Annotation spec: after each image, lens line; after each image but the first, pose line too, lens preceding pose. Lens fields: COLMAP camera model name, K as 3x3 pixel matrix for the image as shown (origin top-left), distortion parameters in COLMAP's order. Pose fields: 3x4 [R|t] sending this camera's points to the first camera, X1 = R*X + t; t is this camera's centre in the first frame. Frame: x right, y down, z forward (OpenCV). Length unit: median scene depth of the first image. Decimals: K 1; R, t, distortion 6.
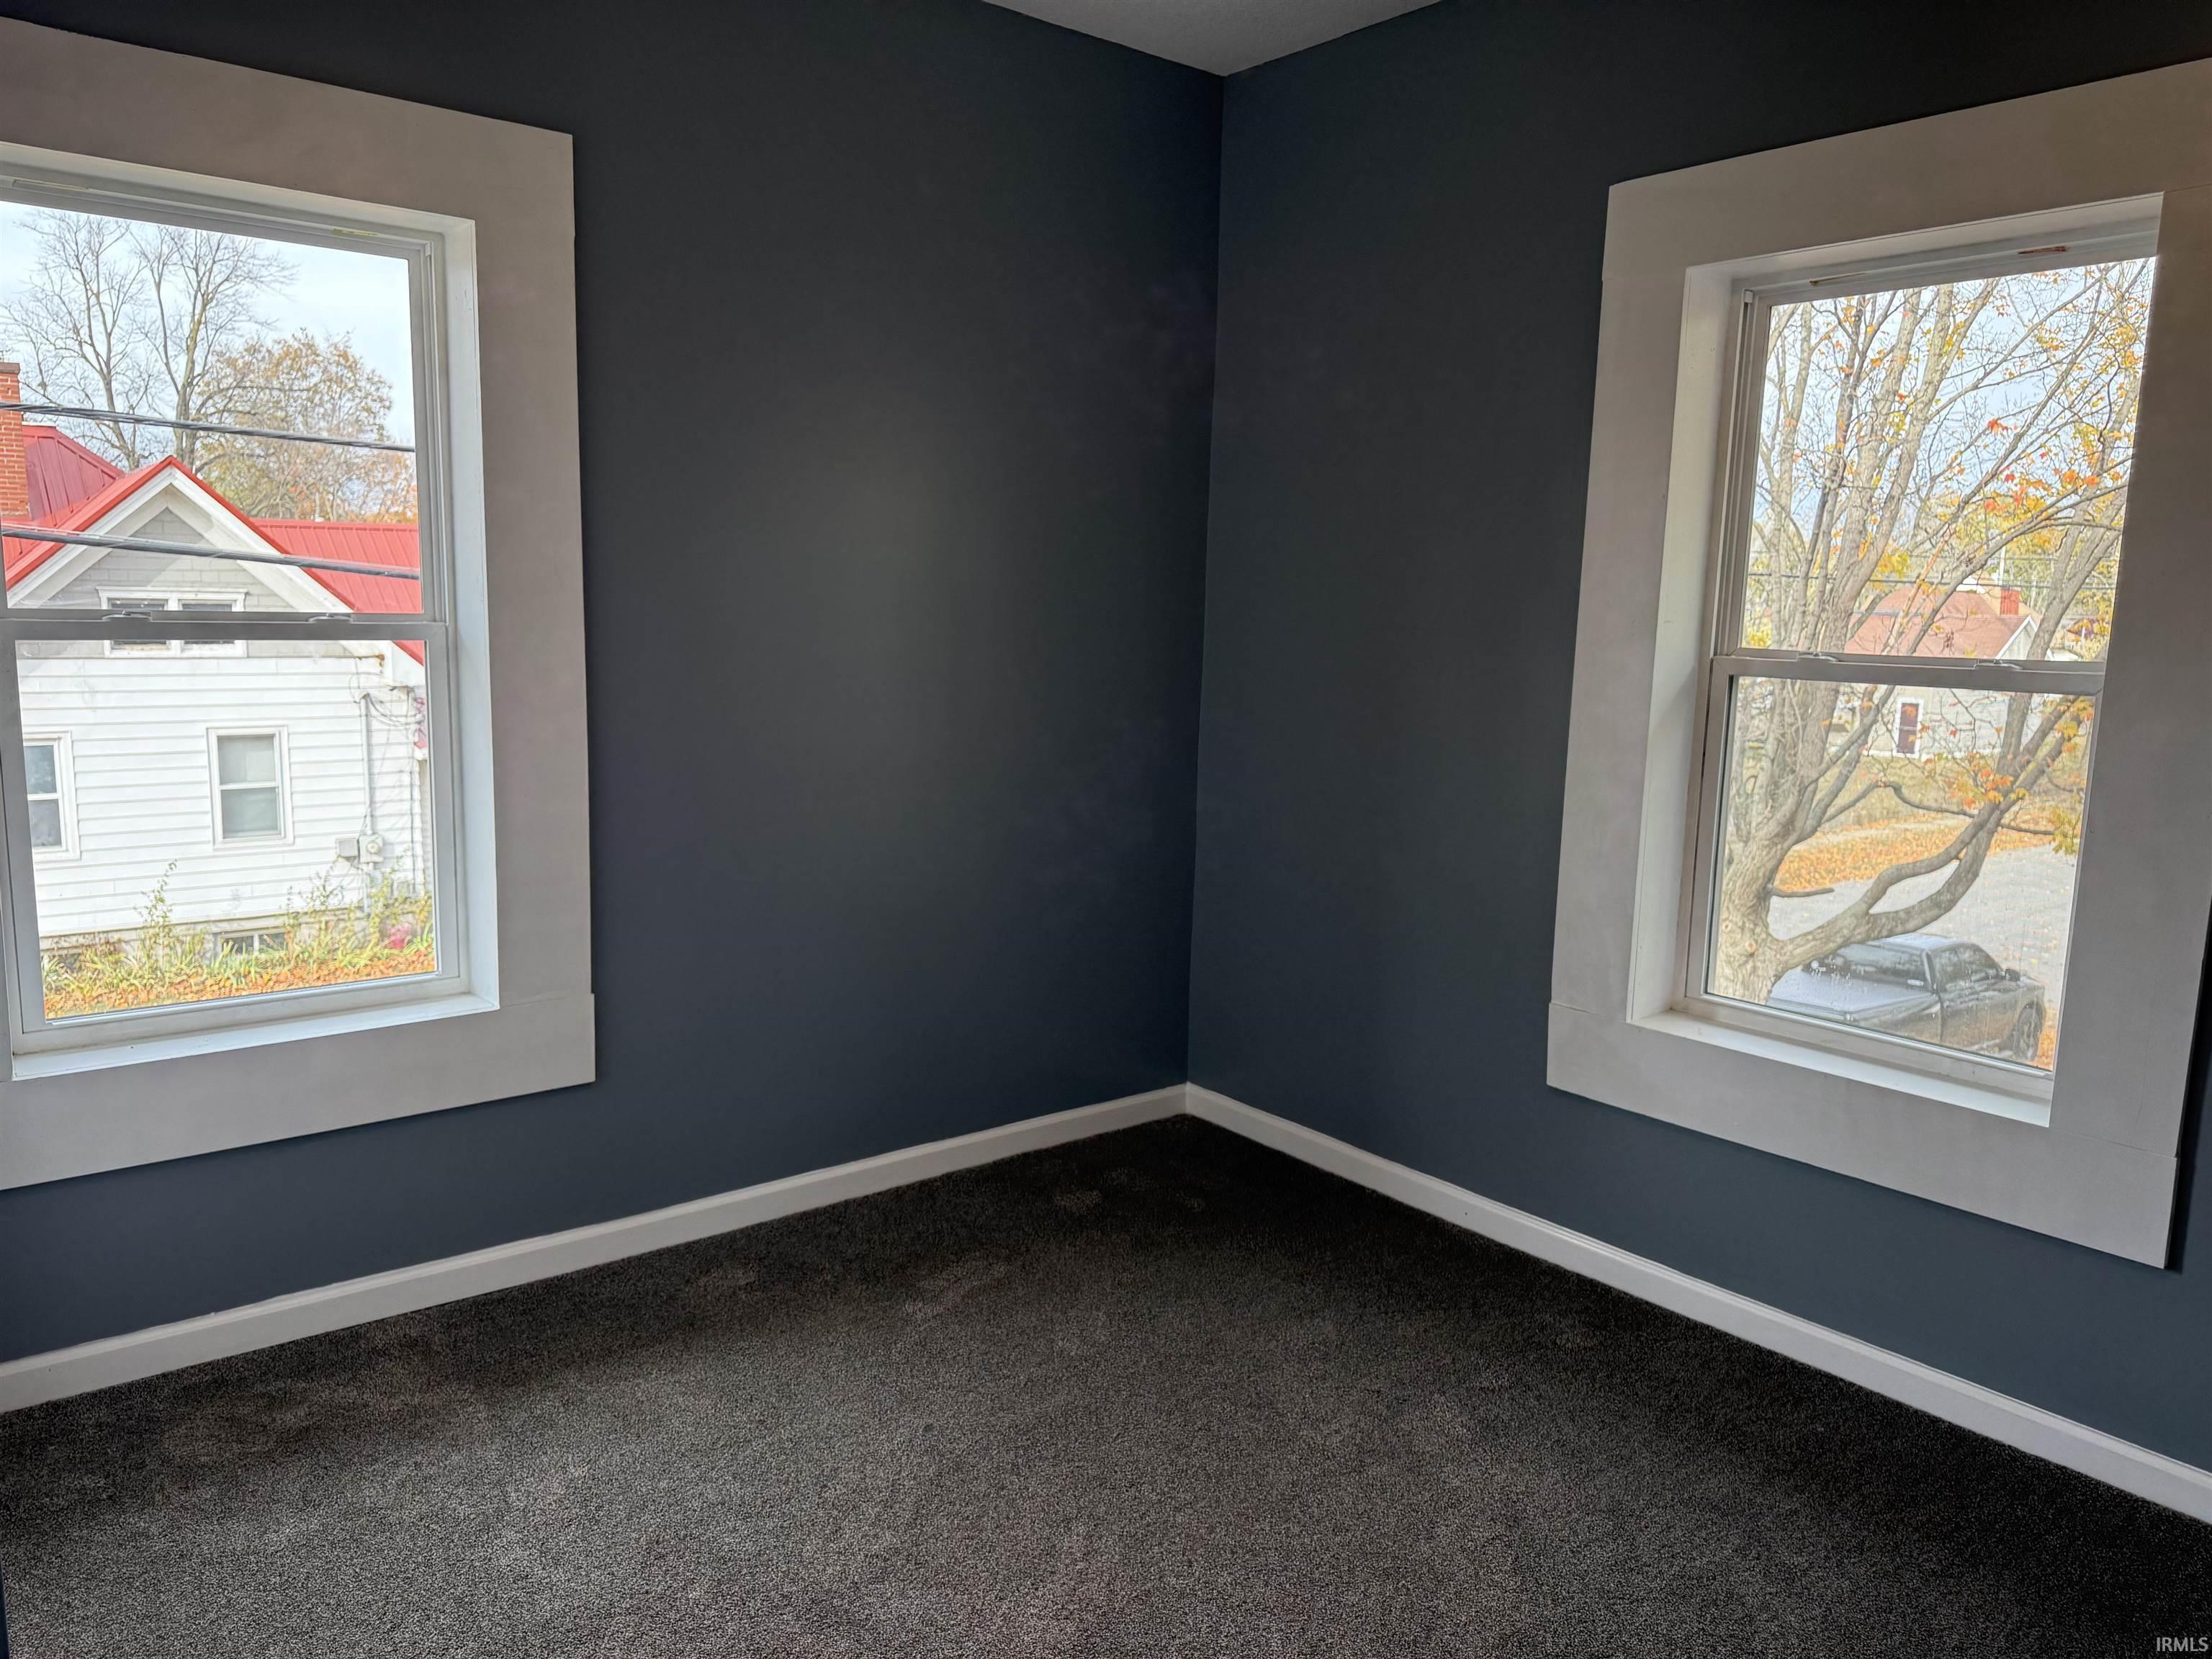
lens RADIAL K [[1581.8, 0, 1106.0], [0, 1581.8, 829.5], [0, 0, 1]] dist [0.145647, -0.229983]
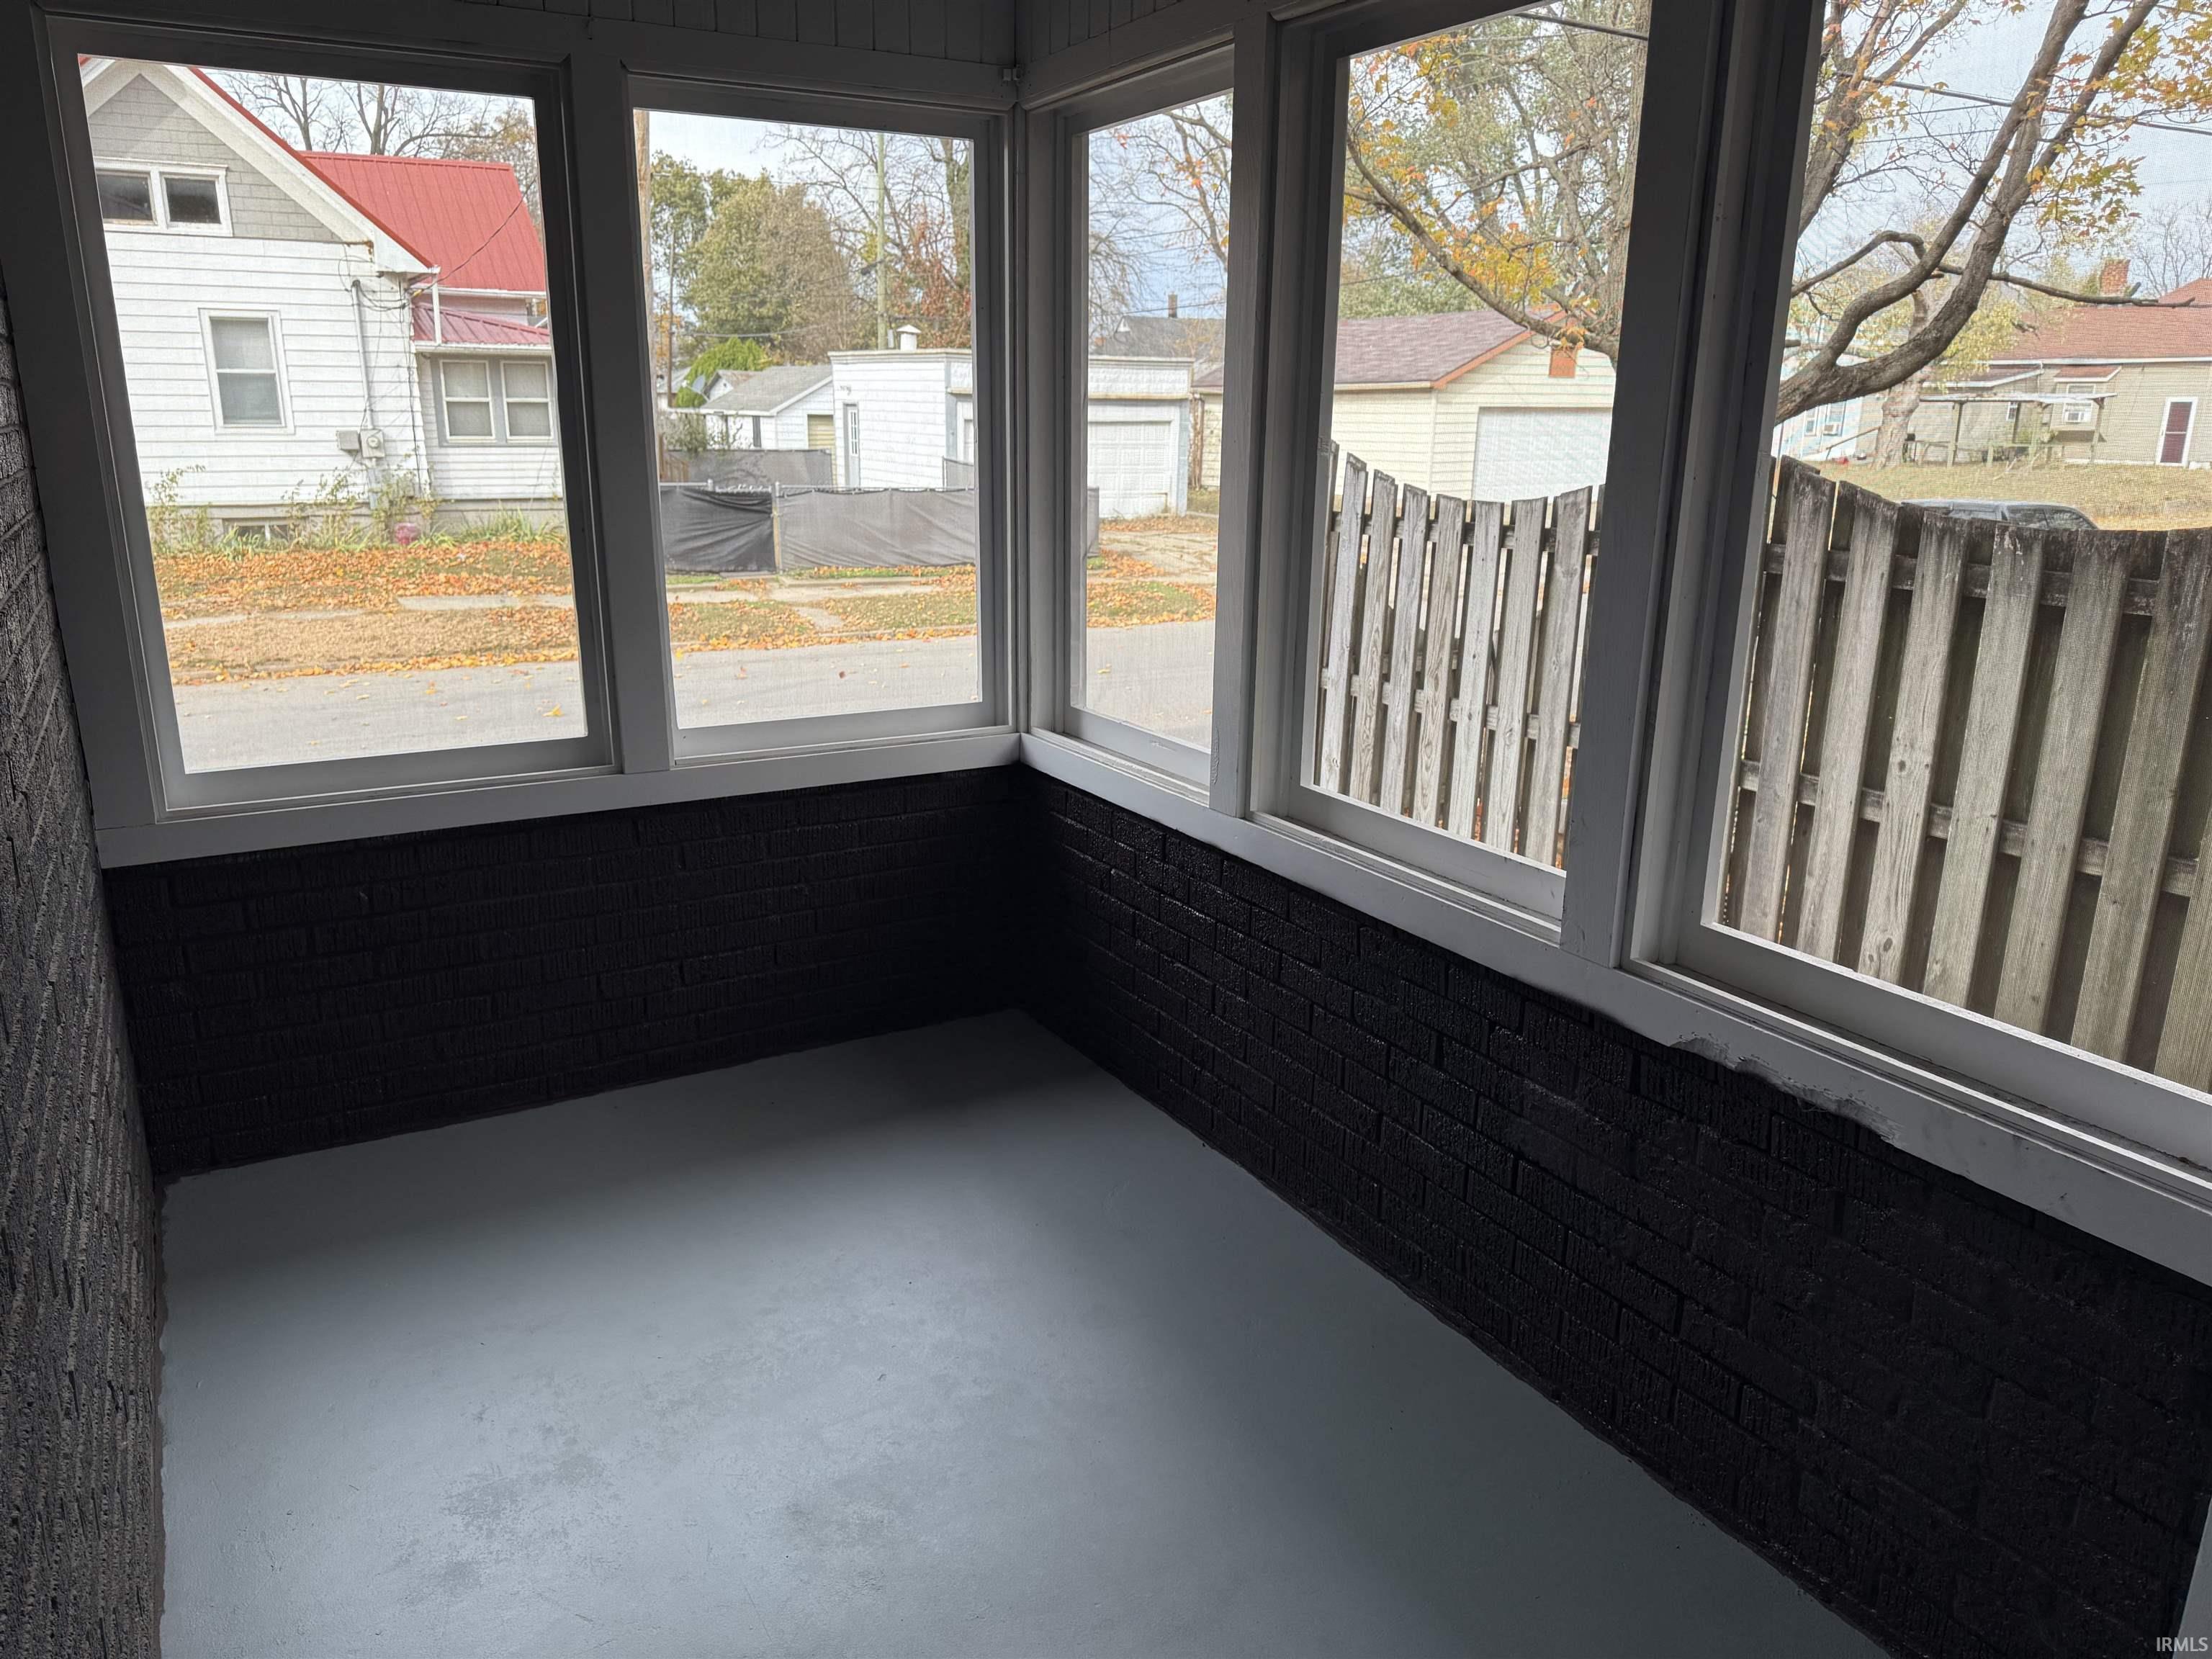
lens RADIAL K [[1581.8, 0, 1106.0], [0, 1581.8, 829.5], [0, 0, 1]] dist [0.145647, -0.229983]
pose [[0.987507, 0.021036, -0.156168, 0.161357], [-0.003114, 0.993461, 0.114129, 0.137159], [0.157547, -0.112216, 0.981115, 0.058837]]
